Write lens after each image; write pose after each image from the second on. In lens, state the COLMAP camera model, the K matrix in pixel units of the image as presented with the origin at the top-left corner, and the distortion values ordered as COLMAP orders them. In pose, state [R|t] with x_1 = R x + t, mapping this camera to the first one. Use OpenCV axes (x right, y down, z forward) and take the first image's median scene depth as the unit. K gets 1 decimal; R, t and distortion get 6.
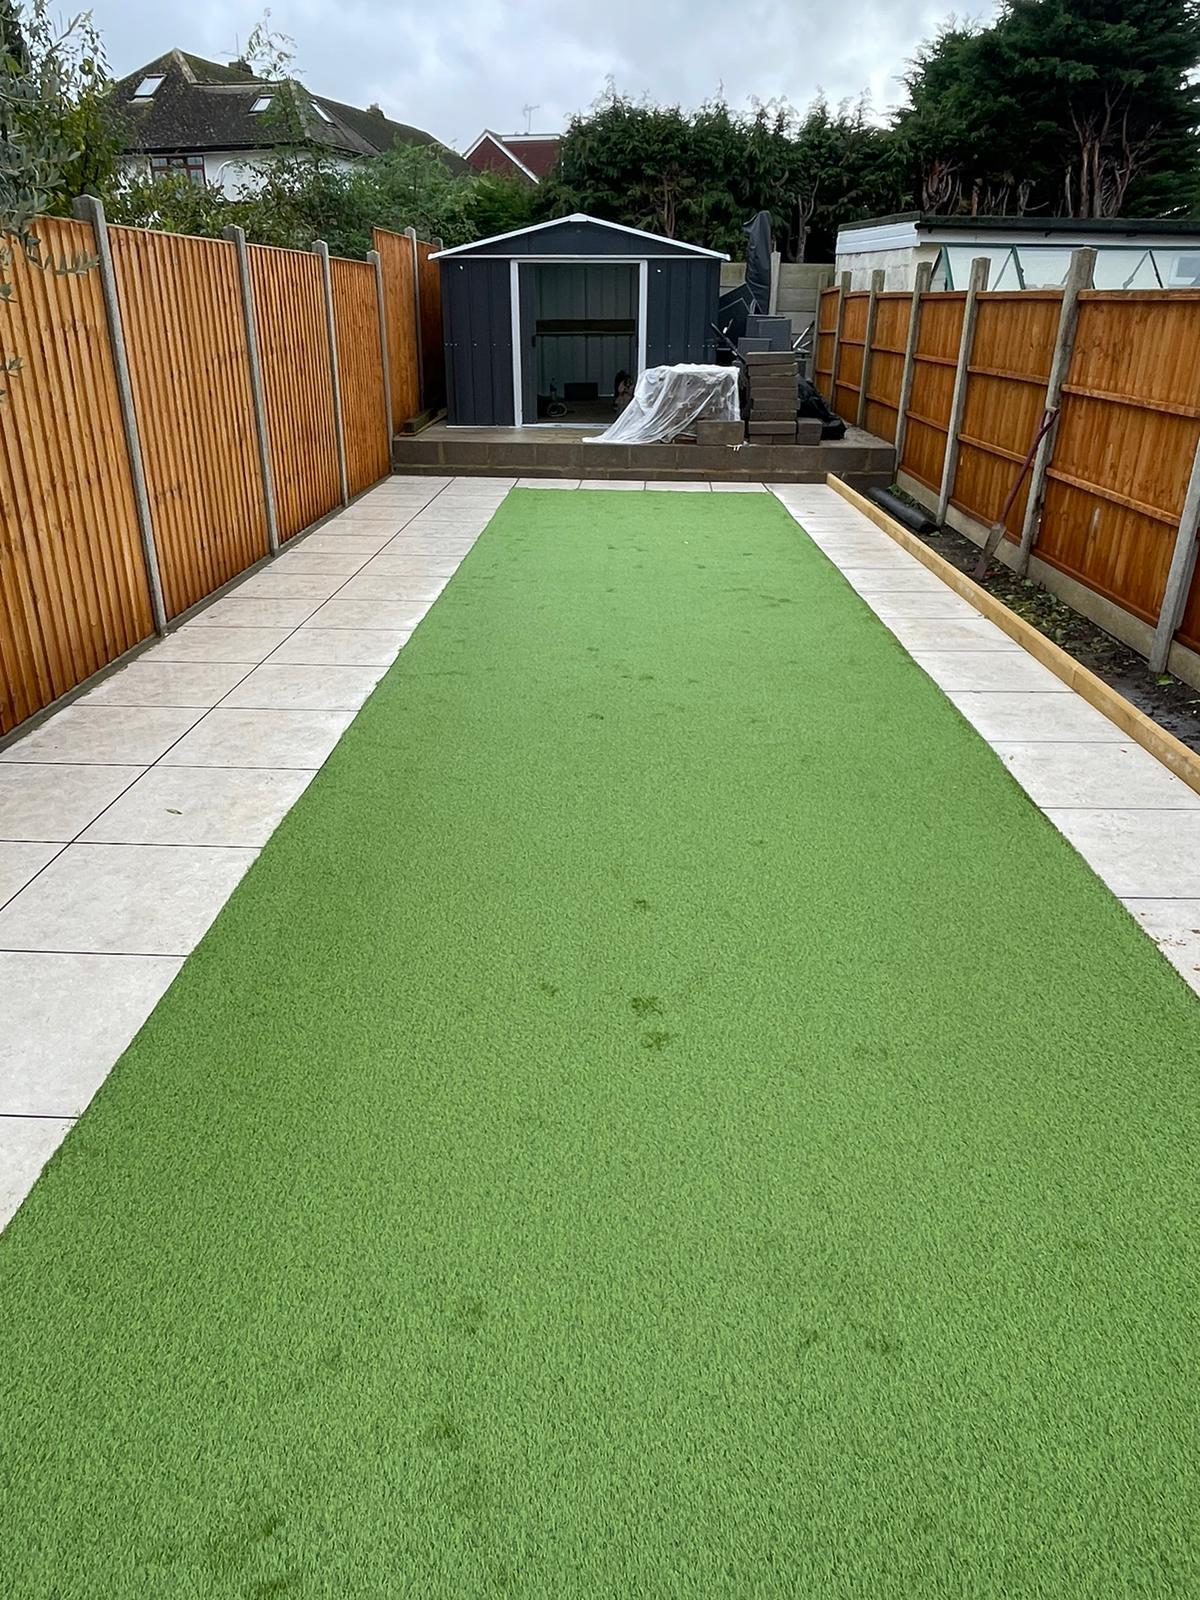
lens RADIAL K [[1186.1, 0, 594.7], [0, 1186.1, 773.8], [0, 0, 1]] dist [0.056017, -0.039782]
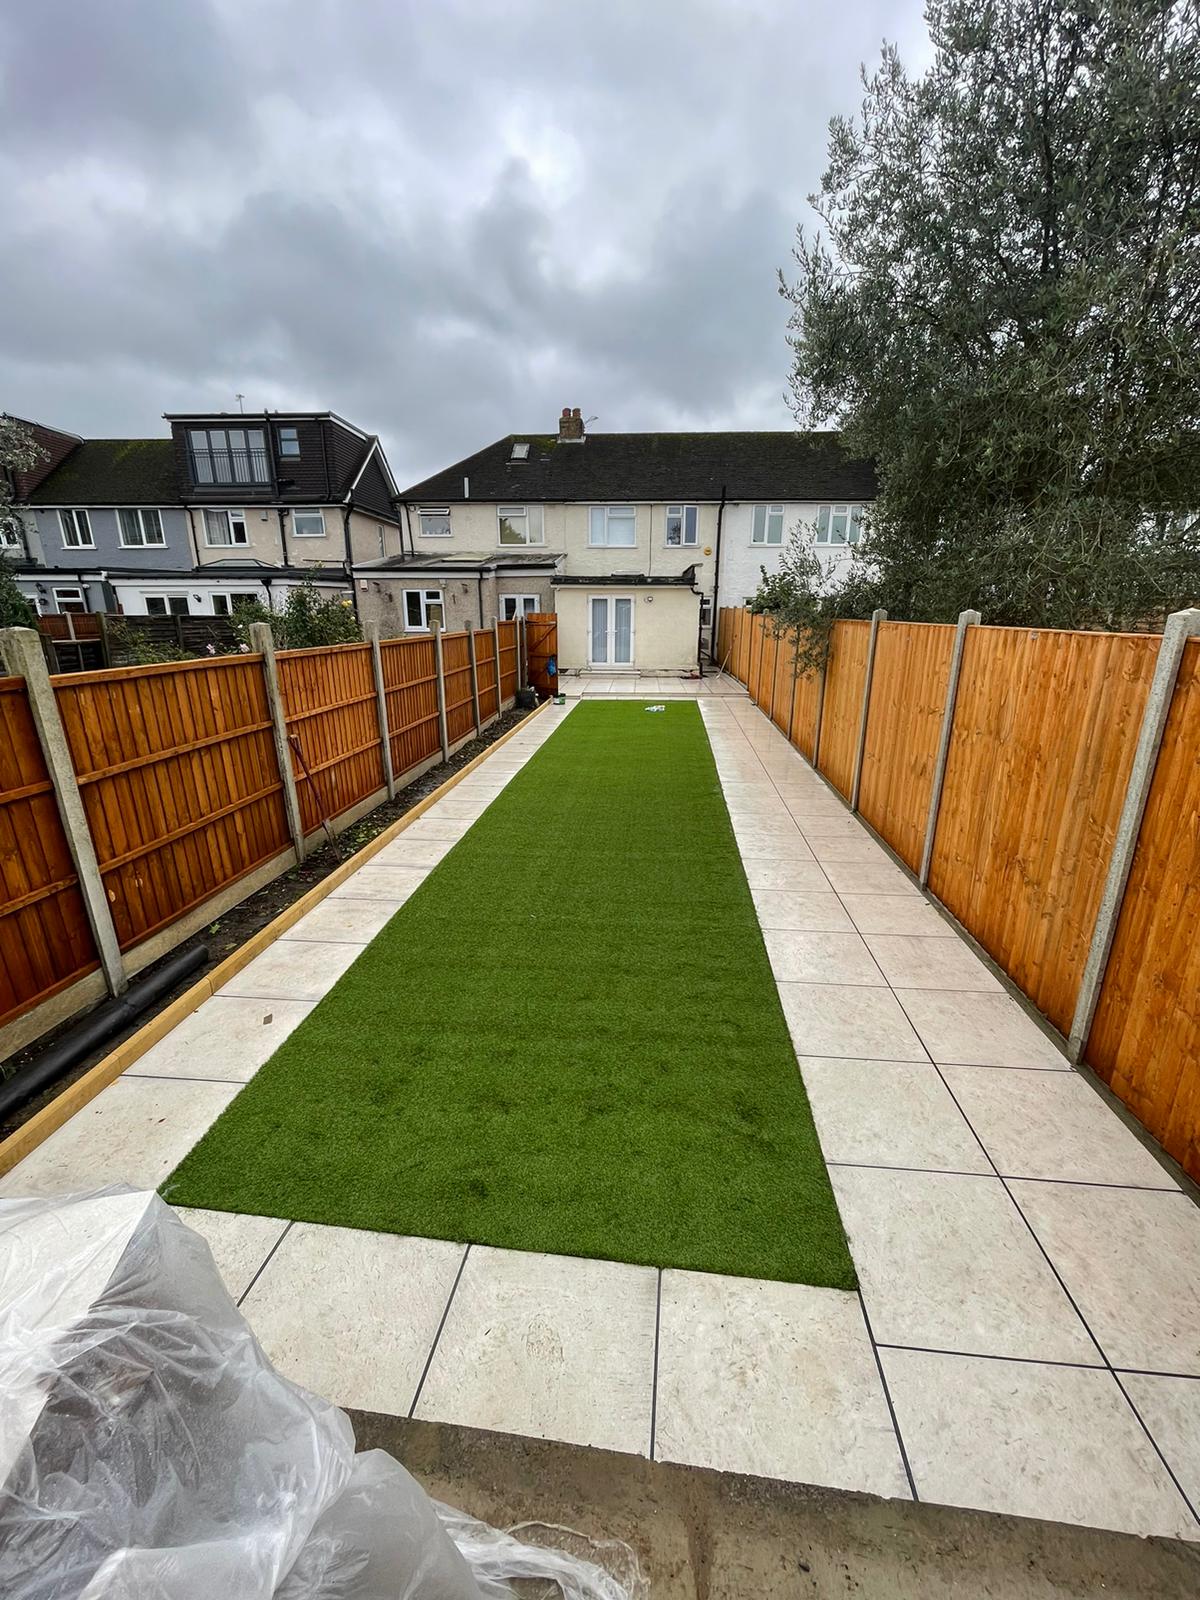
lens RADIAL K [[630.8, 0, 600.0], [0, 630.8, 800.0], [0, 0, 1]] dist [0.000241, -0.000062]
pose [[-0.997968, -0.025264, 0.058495, 0.000114], [0.016178, 0.787476, 0.616133, -0.729653], [-0.061629, 0.615827, -0.785467, 1.701886]]
